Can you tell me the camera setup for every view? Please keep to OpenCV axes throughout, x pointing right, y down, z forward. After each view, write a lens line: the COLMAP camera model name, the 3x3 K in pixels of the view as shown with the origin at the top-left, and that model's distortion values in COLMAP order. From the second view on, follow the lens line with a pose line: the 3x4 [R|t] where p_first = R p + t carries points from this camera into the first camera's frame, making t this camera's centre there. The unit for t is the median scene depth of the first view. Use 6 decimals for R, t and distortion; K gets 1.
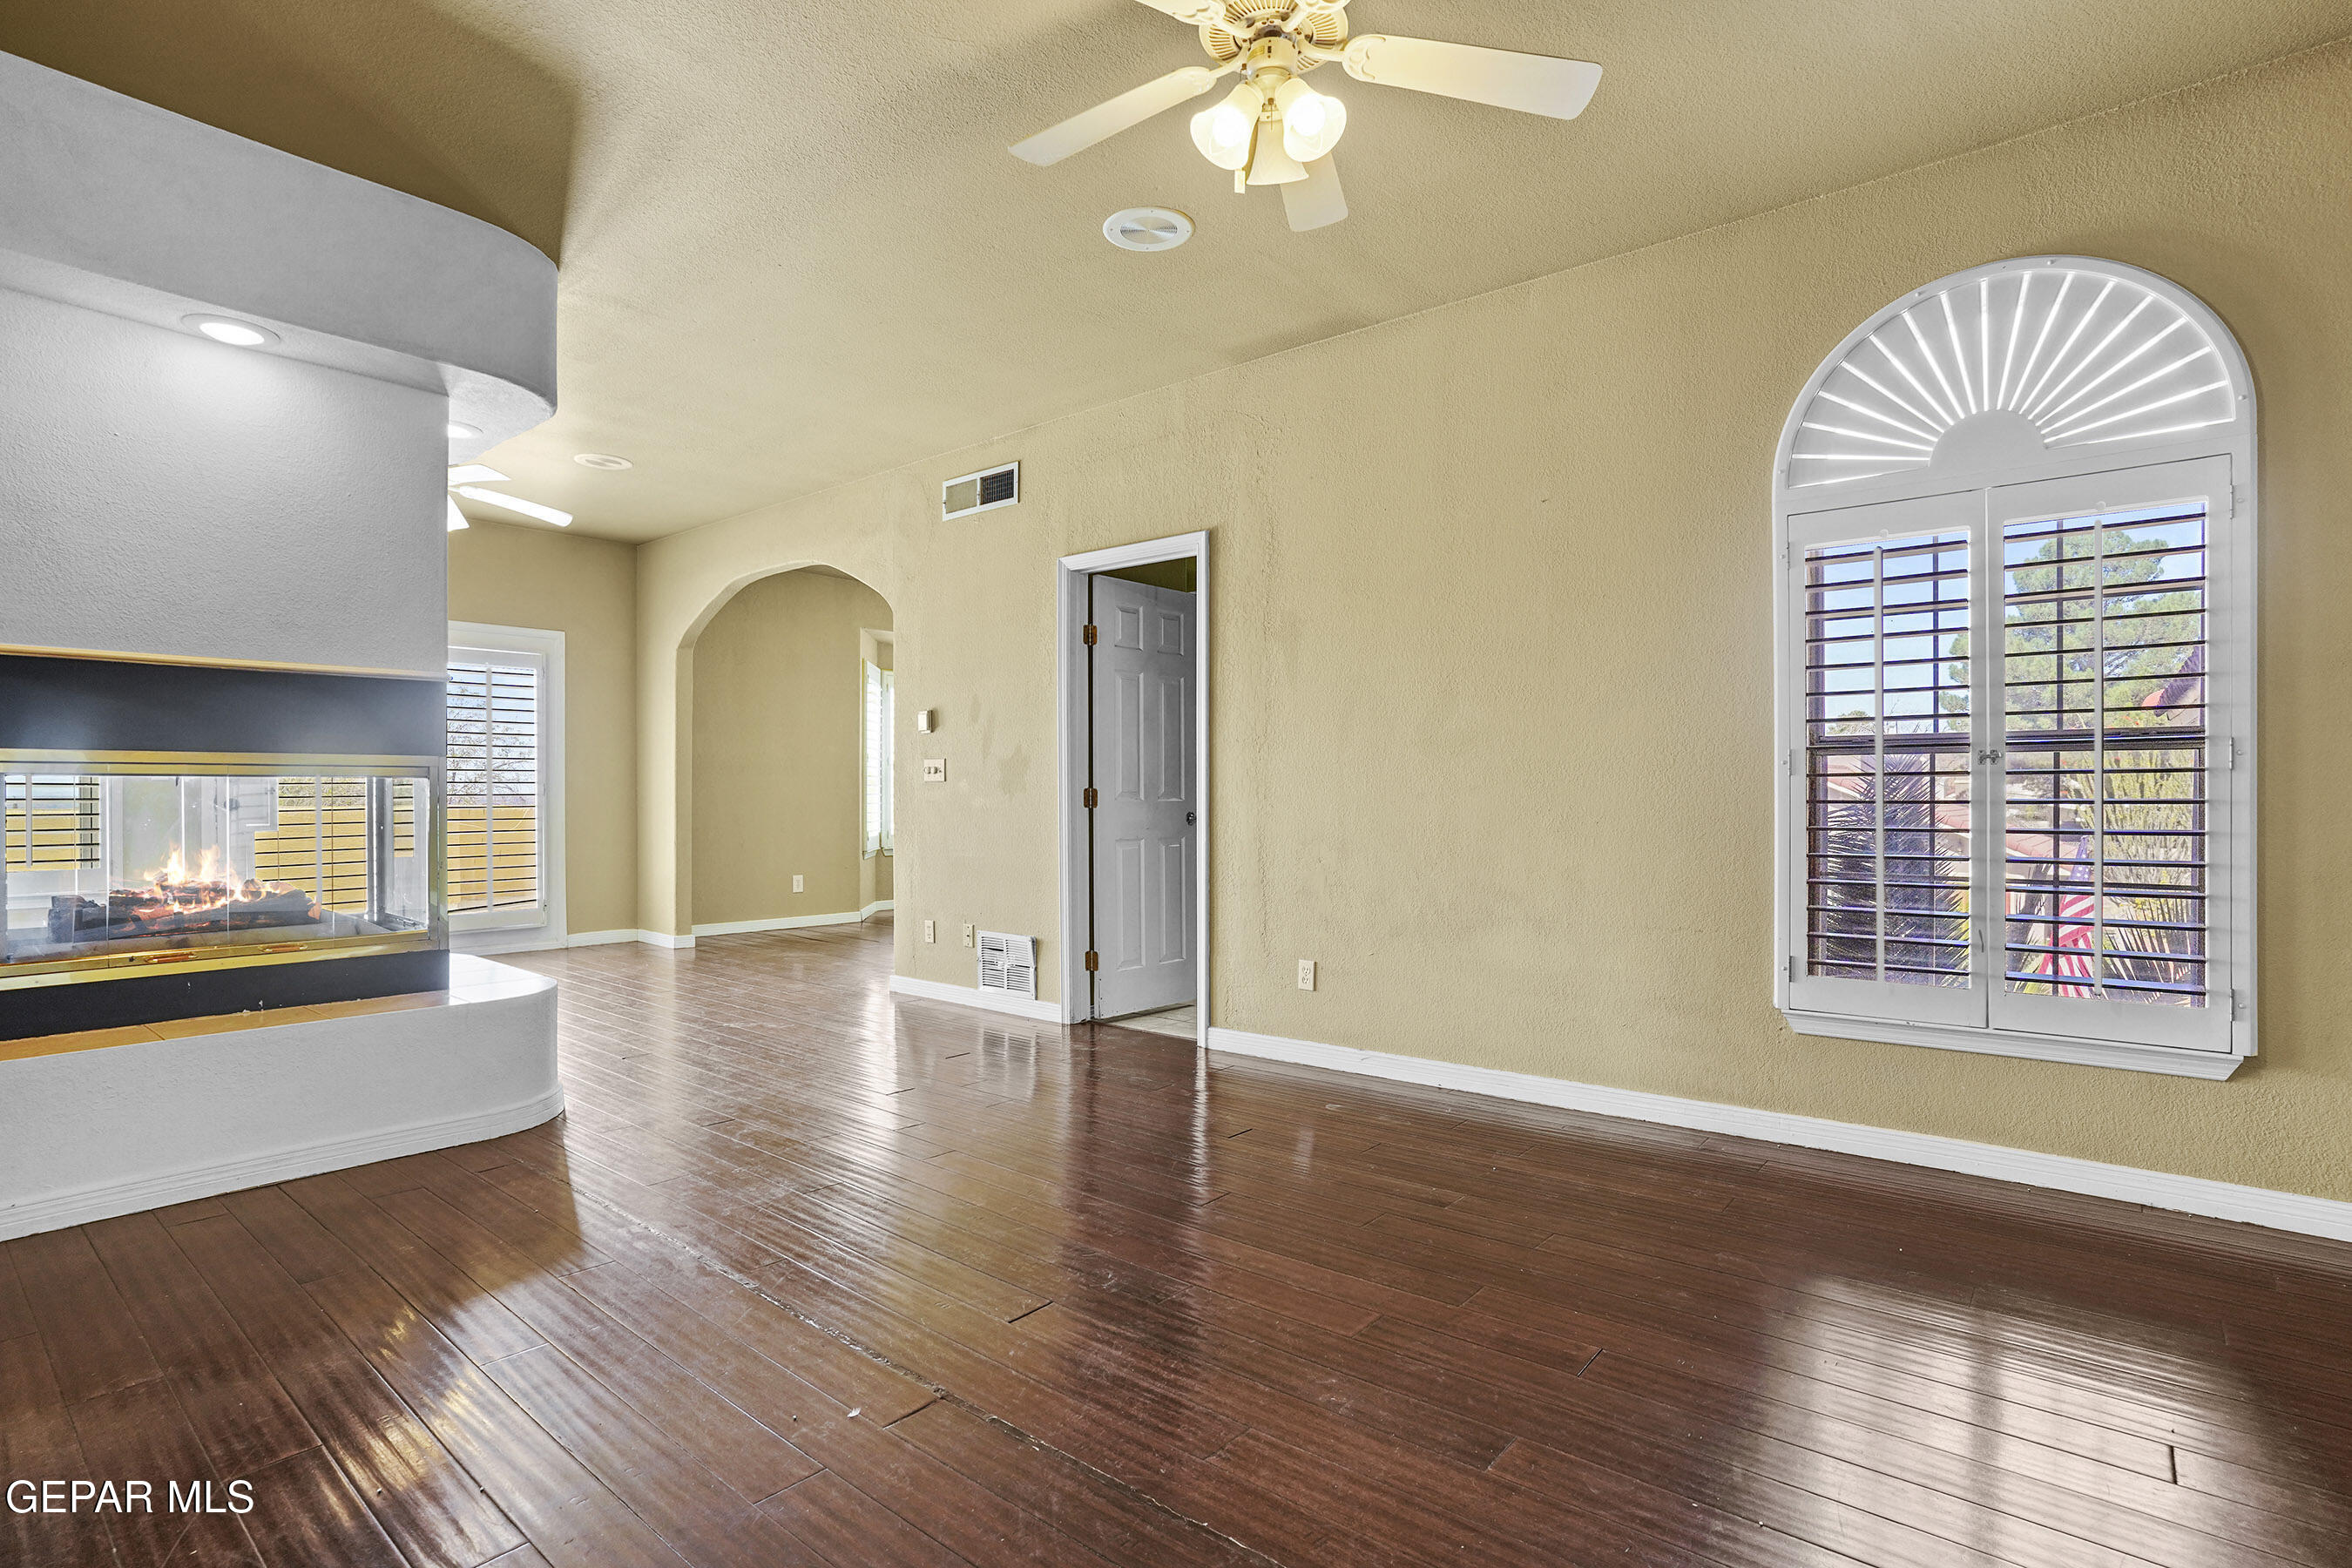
lens RADIAL K [[1143.8, 0, 1176.5], [0, 1143.8, 791.4], [0, 0, 1]] dist [0.002147, 0.001101]
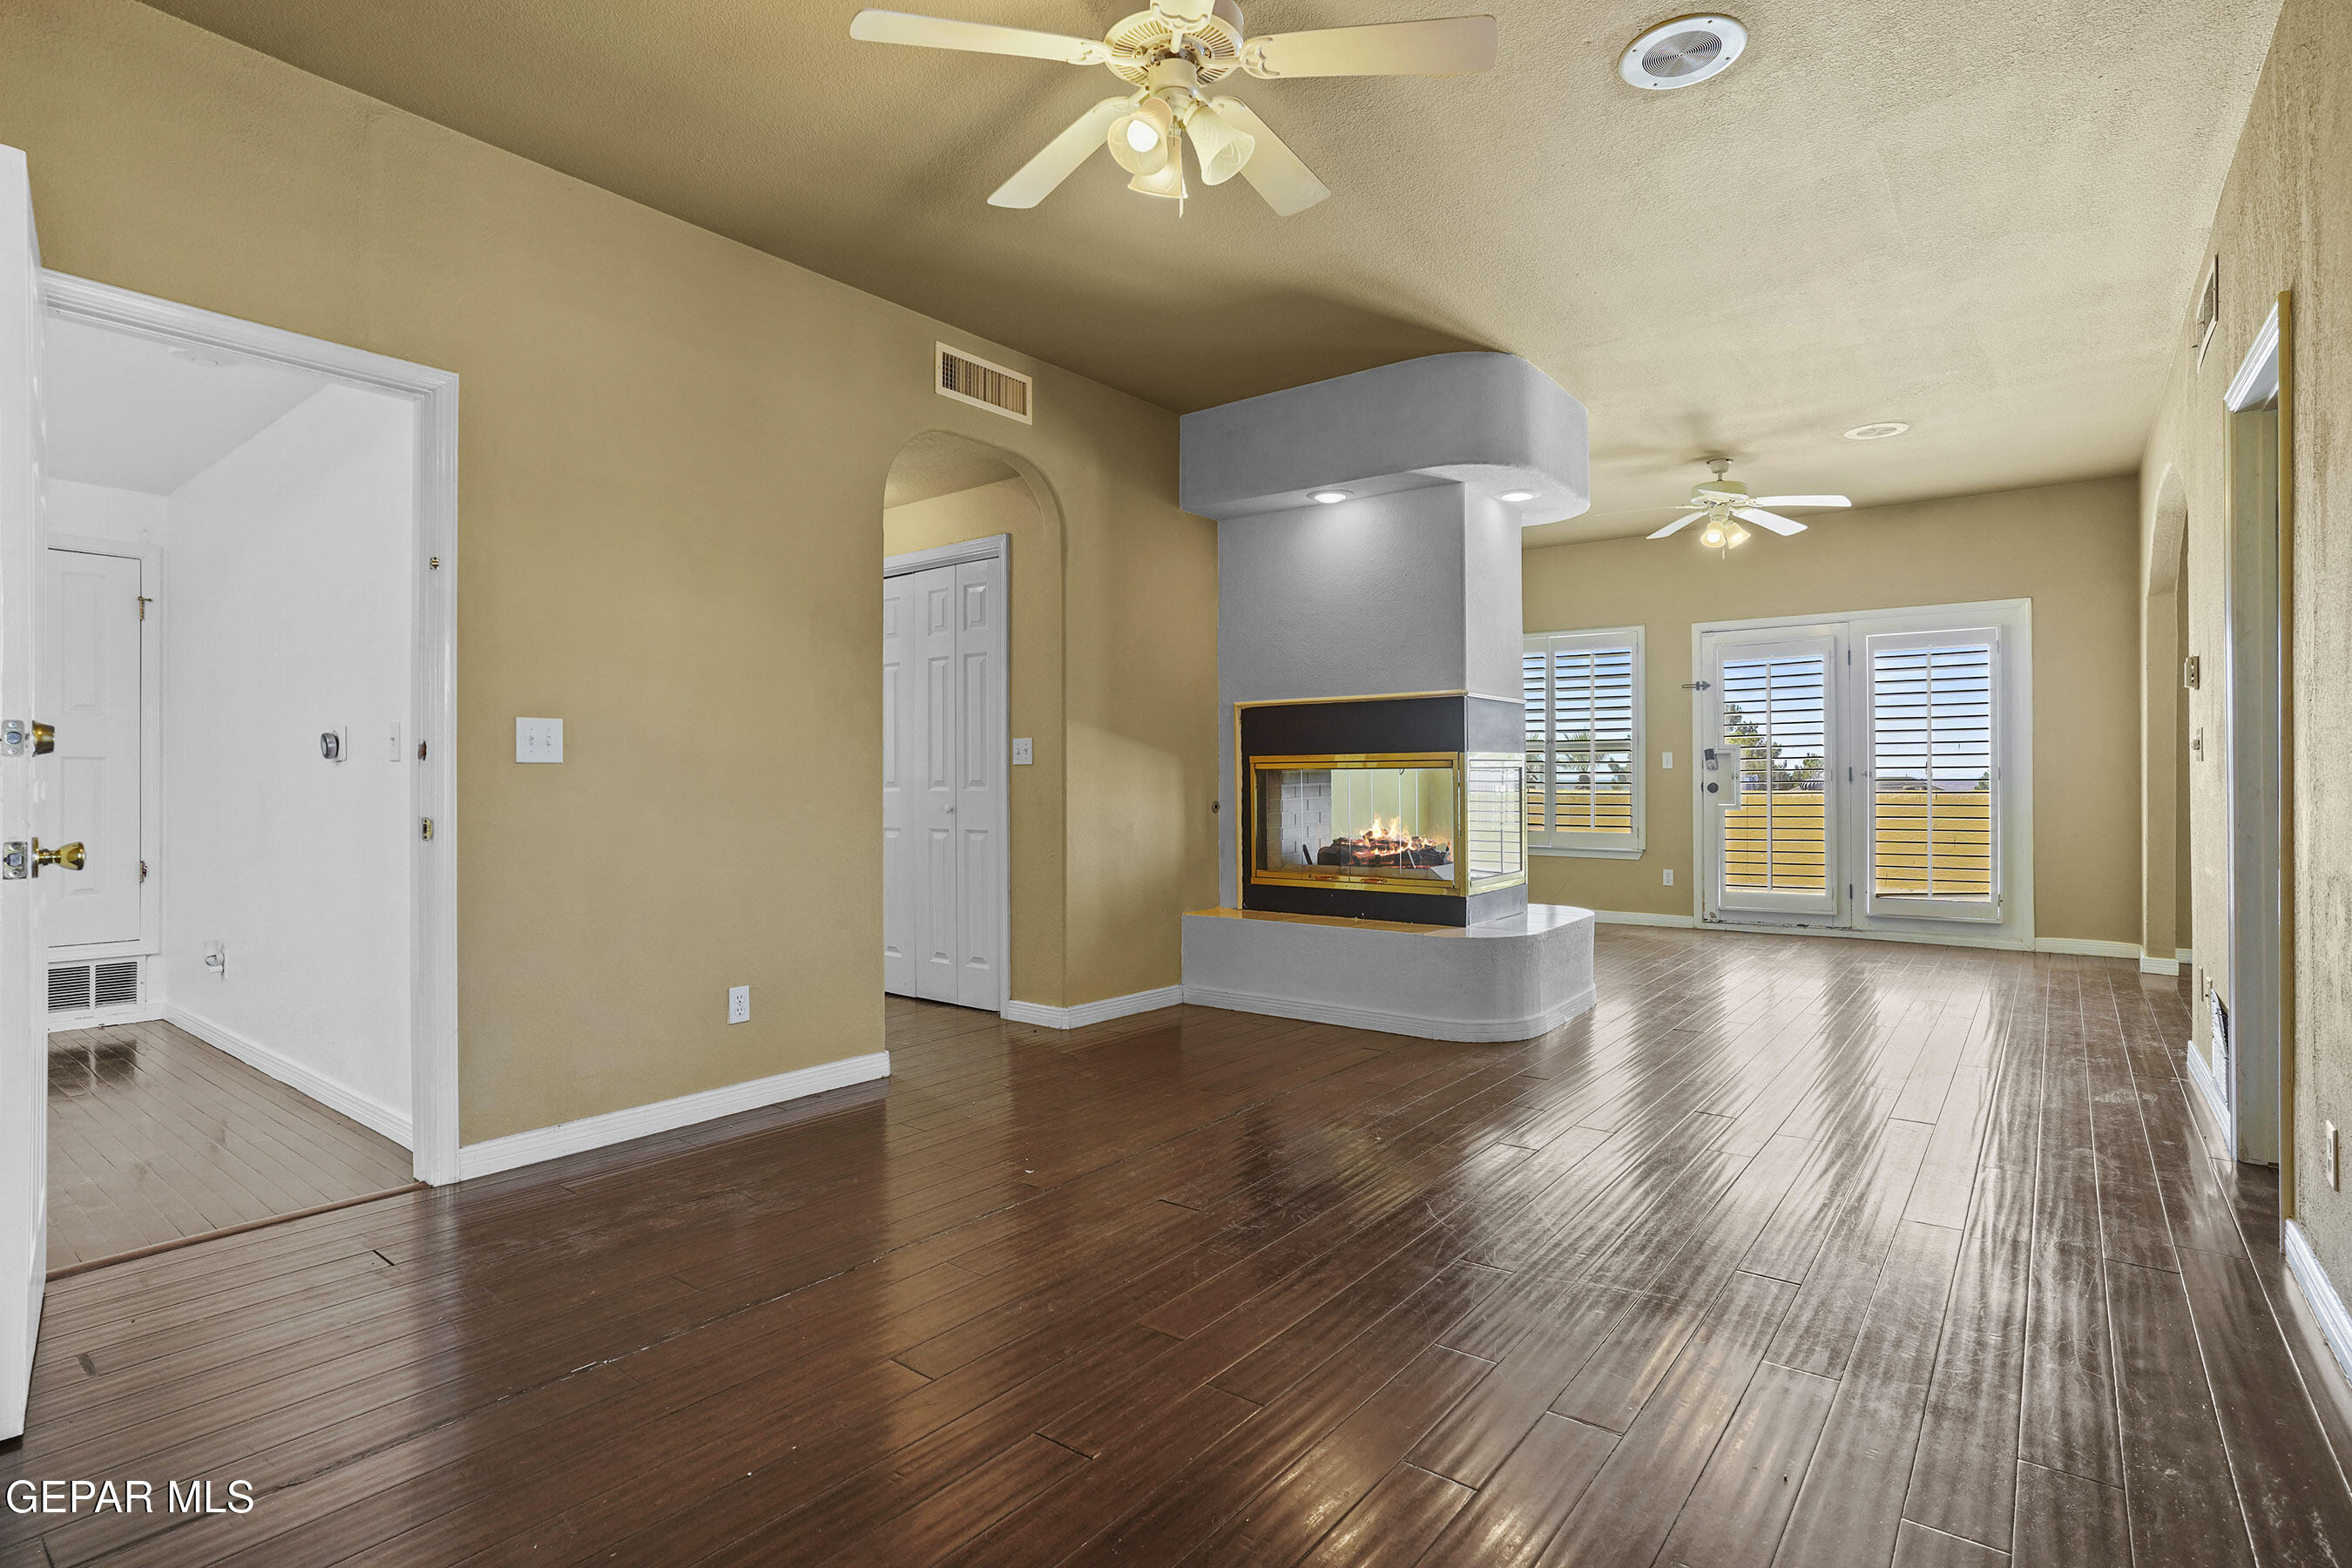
lens RADIAL K [[1143.8, 0, 1175.6], [0, 1143.8, 781.9], [0, 0, 1]] dist [0.002147, 0.001101]
pose [[0.054822, 0.000915, -0.998496, 0.709859], [0.005209, 0.999986, 0.001203, -0.000361], [0.998483, -0.005267, 0.054816, 0.625143]]
